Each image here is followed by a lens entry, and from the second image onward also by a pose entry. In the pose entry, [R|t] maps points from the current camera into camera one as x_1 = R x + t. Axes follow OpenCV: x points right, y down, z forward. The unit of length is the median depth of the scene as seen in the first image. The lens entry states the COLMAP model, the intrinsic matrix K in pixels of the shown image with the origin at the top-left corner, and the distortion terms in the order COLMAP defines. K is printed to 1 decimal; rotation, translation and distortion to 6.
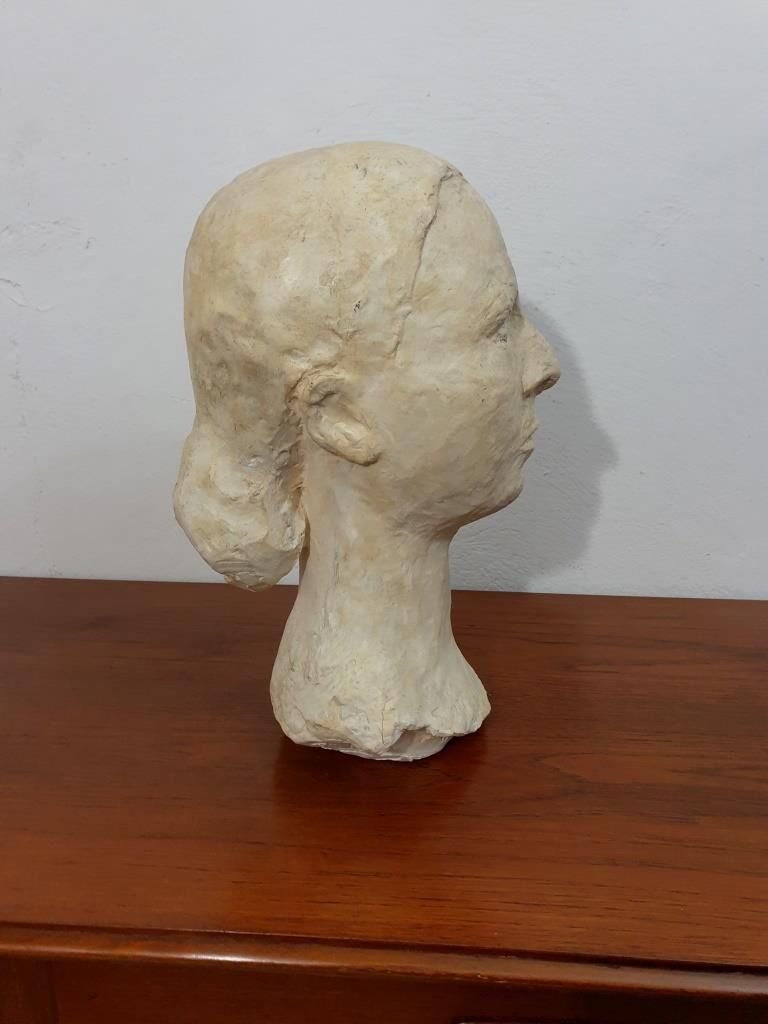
lens RADIAL K [[796.7, 0, 381.3], [0, 796.7, 506.8], [0, 0, 1]] dist [-0.013414, 0.032792]
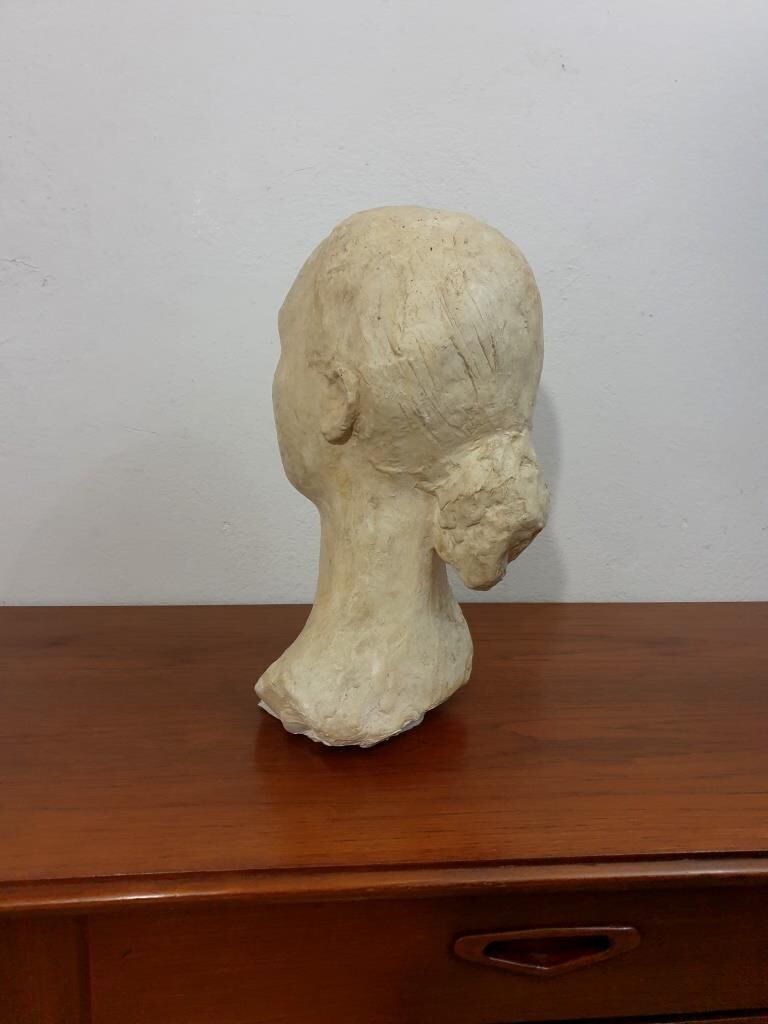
lens RADIAL K [[796.7, 0, 383.5], [0, 796.7, 515.9], [0, 0, 1]] dist [-0.013414, 0.032792]
pose [[0.985463, -0.013500, 0.169353, -0.165905], [0.024713, 0.997626, -0.064280, 0.087047], [-0.168083, 0.067531, 0.983457, -0.135366]]
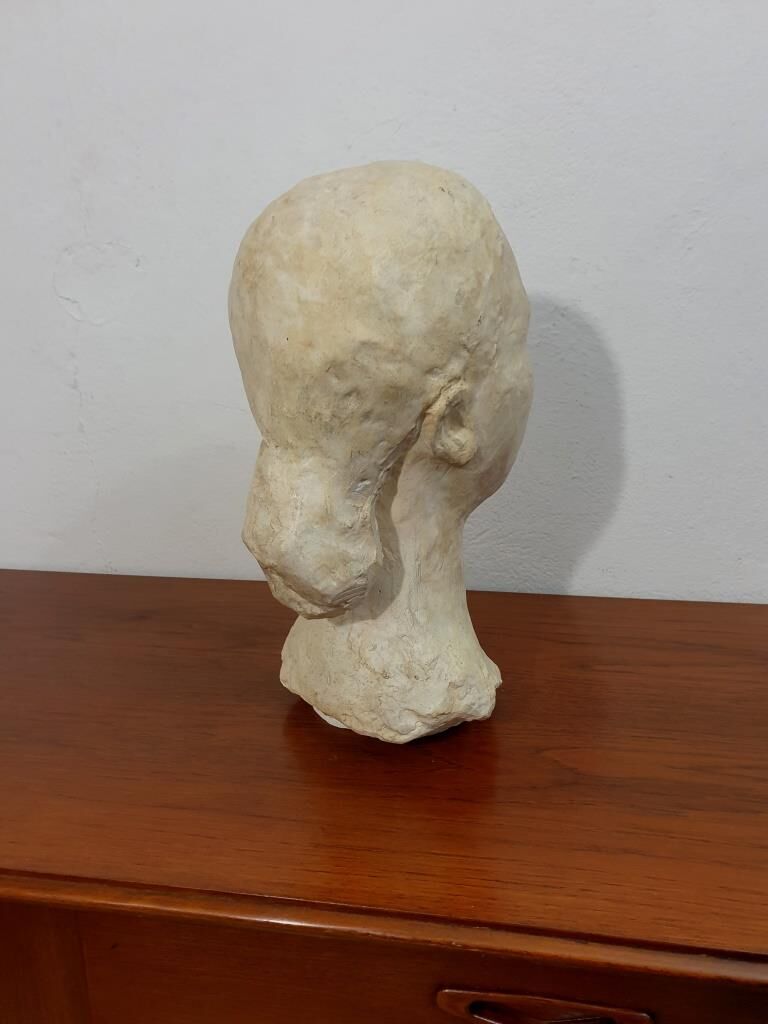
lens RADIAL K [[796.7, 0, 380.4], [0, 796.7, 518.5], [0, 0, 1]] dist [-0.013414, 0.032792]
pose [[0.995149, 0.006851, -0.098145, 0.095608], [-0.006190, 0.999956, 0.007036, 0.008096], [0.098189, -0.006394, 0.995147, -0.053101]]
